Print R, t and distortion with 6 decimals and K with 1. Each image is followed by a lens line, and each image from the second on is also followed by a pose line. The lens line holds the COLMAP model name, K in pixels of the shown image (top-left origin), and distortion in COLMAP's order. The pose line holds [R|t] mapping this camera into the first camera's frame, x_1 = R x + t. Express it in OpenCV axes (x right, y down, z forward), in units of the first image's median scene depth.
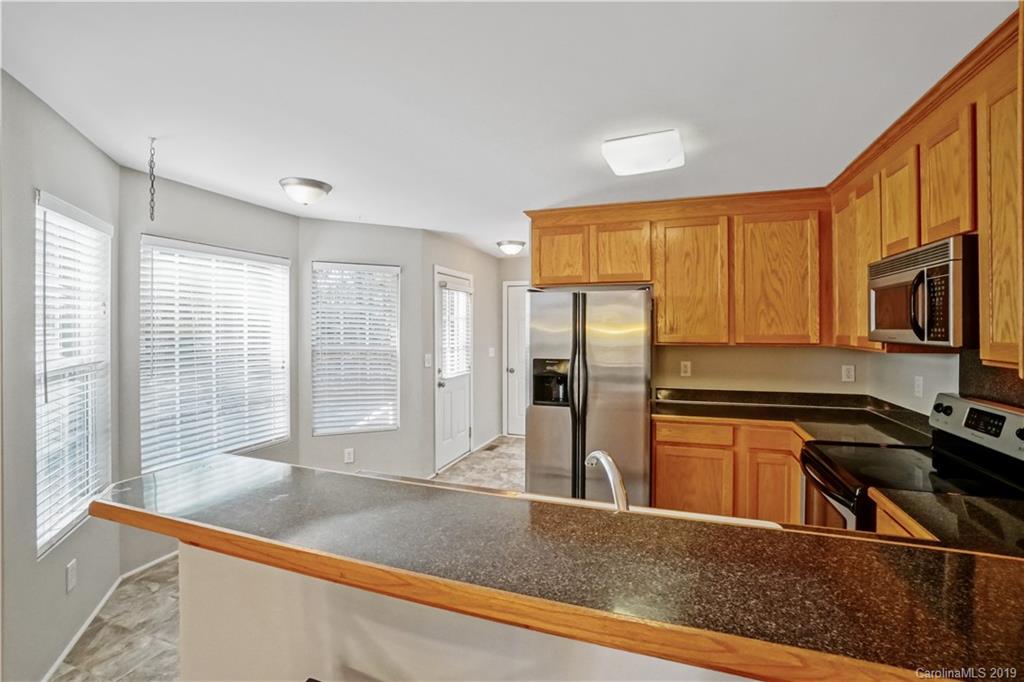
lens RADIAL K [[464.3, 0, 513.2], [0, 464.3, 319.7], [0, 0, 1]] dist [-0.017157, 0.000382]
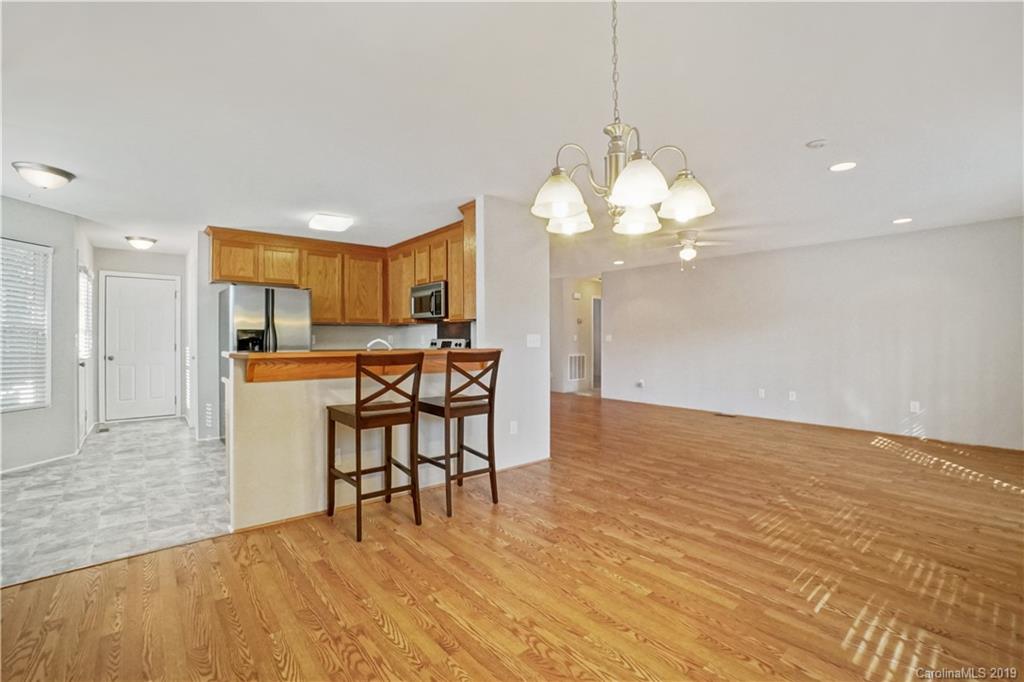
lens RADIAL K [[448.5, 0, 516.4], [0, 448.5, 336.1], [0, 0, 1]] dist [-0.003589, 0.000012]
pose [[0.504254, -0.007452, 0.863523, -0.775644], [-0.005642, 0.999913, 0.011923, 0.083044], [-0.863537, -0.010884, 0.504169, -0.532181]]
